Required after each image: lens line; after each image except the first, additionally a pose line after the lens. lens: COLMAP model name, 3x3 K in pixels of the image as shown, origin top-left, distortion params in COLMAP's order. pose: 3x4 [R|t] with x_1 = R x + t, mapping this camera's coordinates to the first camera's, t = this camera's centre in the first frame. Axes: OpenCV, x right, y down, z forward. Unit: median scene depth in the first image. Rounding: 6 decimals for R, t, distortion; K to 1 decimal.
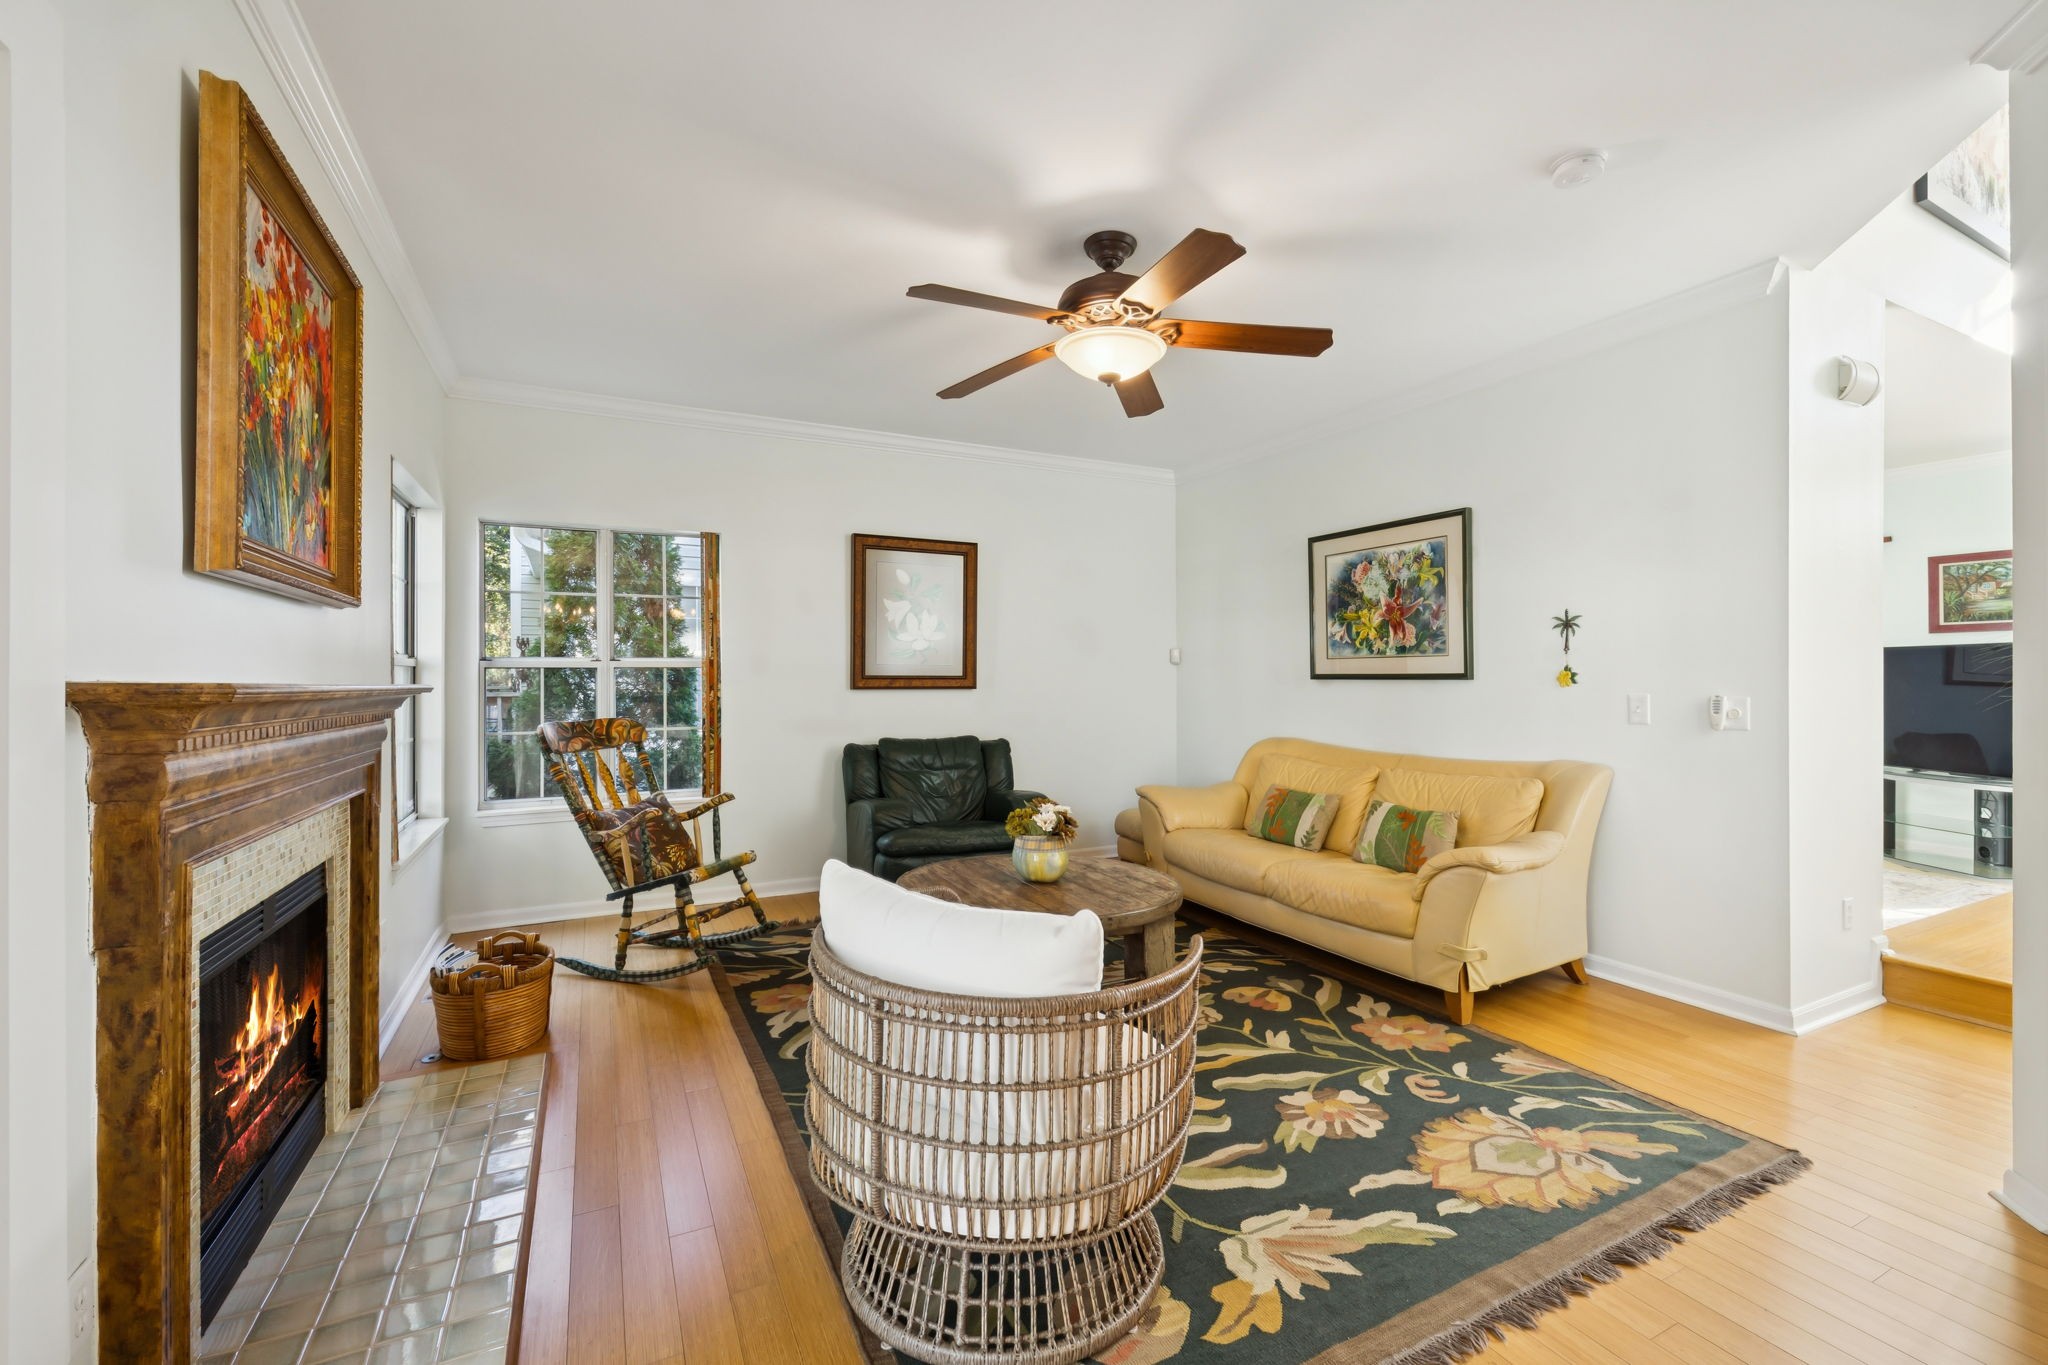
lens RADIAL K [[859.1, 0, 1030.4], [0, 859.1, 673.9], [0, 0, 1]] dist [-0.001594, -0.000165]
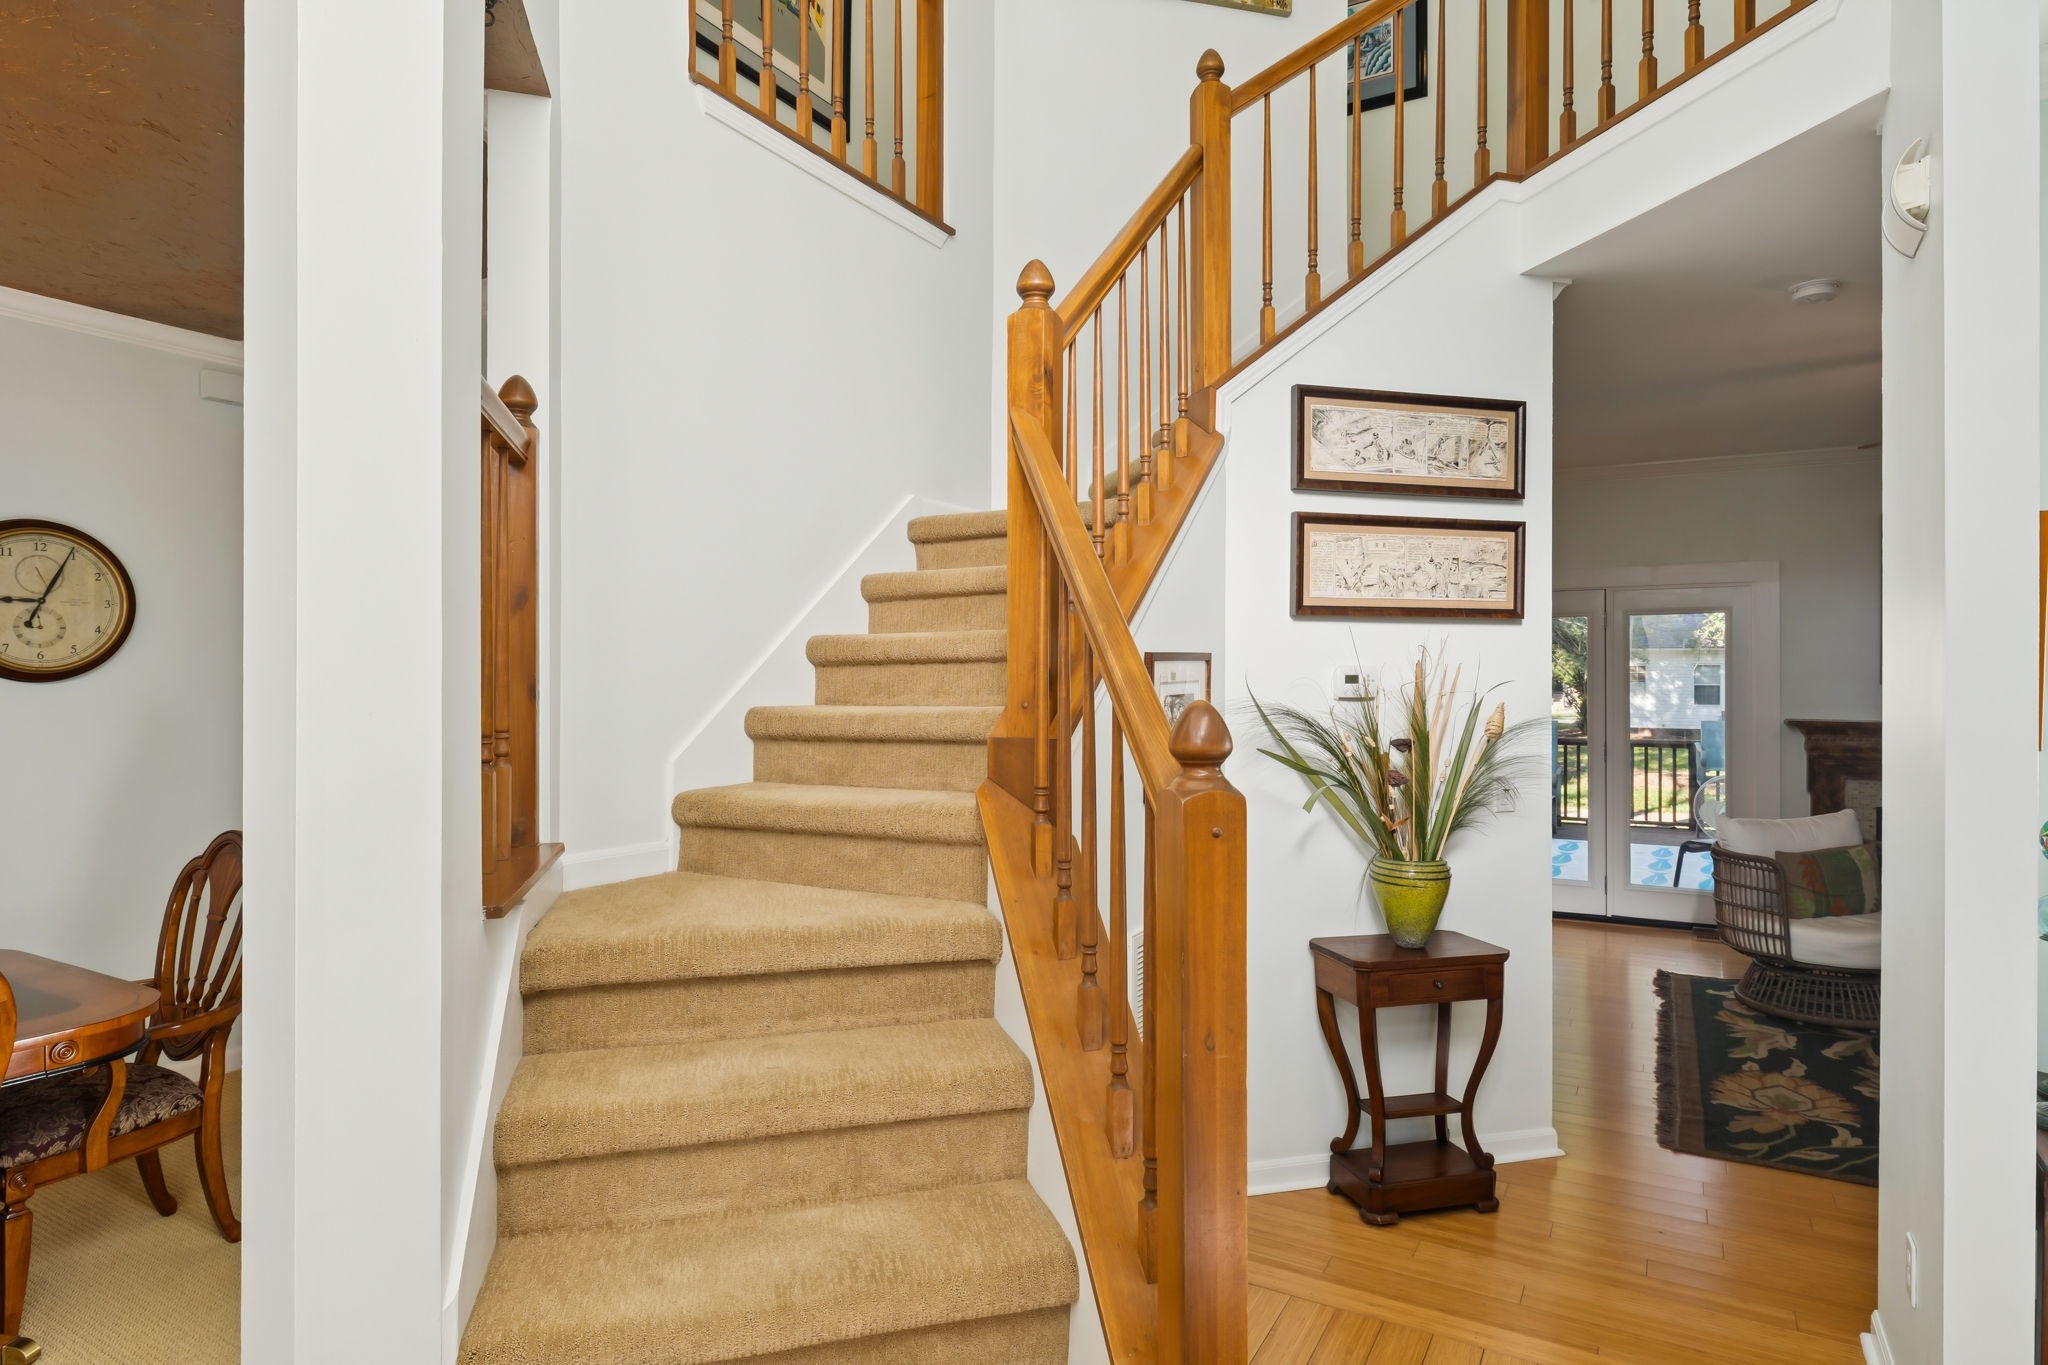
lens RADIAL K [[1122.9, 0, 1021.6], [0, 1122.9, 688.4], [0, 0, 1]] dist [-0.003936, -0.000377]
pose [[-0.839081, 0.010911, -0.543897, 2.097724], [0.007764, 0.999937, 0.008082, -0.091009], [0.543951, 0.002558, -0.839113, 1.519183]]
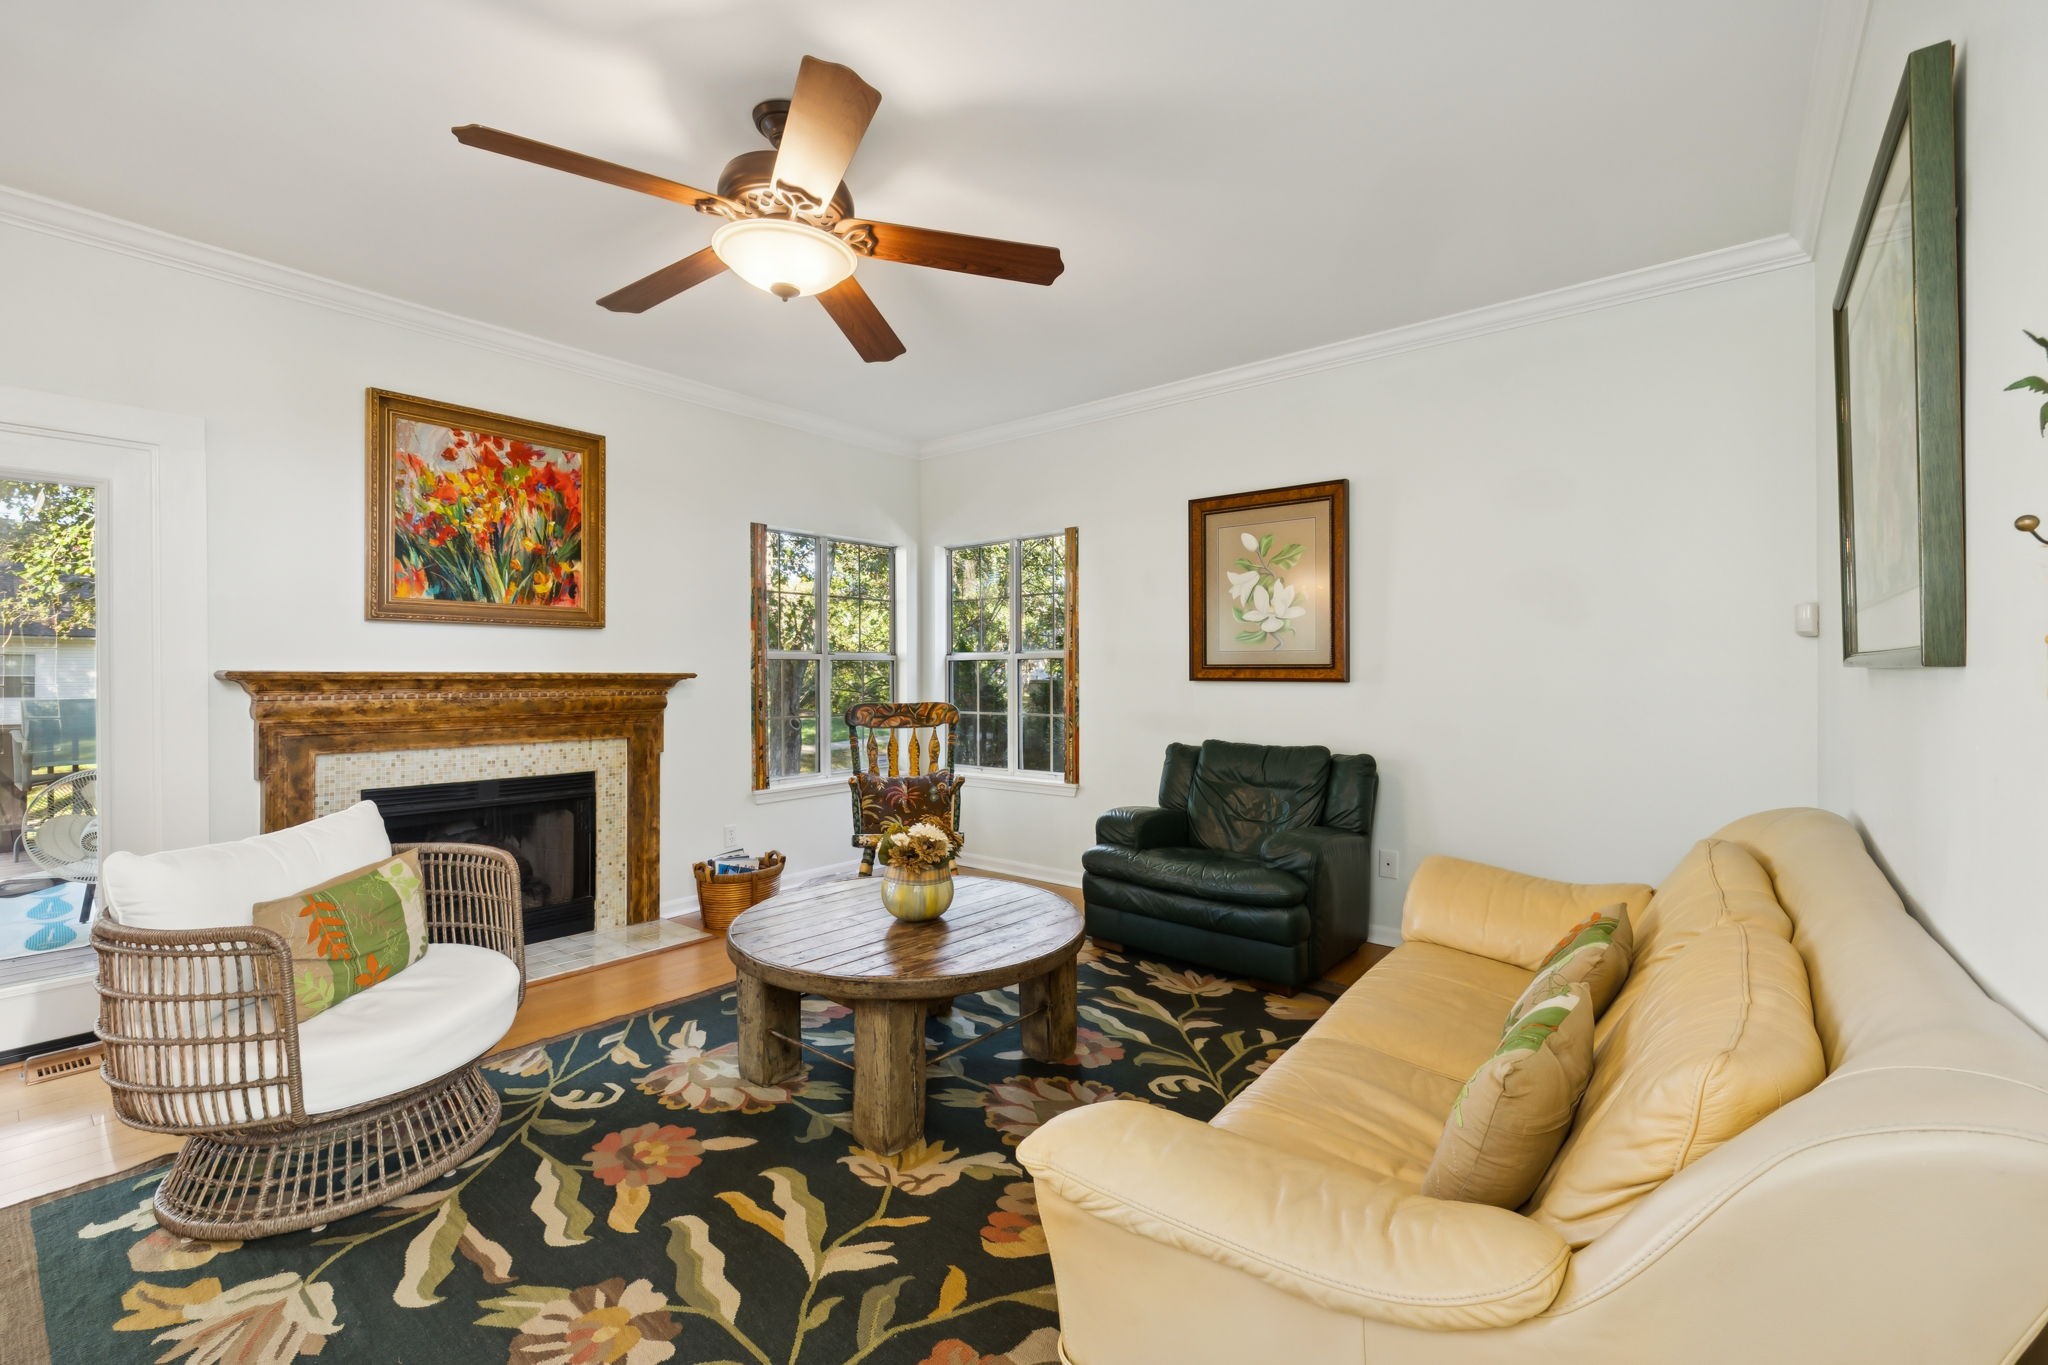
lens RADIAL K [[859.1, 0, 1037.4], [0, 859.1, 669.8], [0, 0, 1]] dist [-0.001594, -0.000165]
pose [[0.412426, -0.000678, -0.910991, 0.985403], [0.006971, 0.999973, 0.002411, 0.007336], [0.910965, -0.007345, 0.412419, 0.950996]]
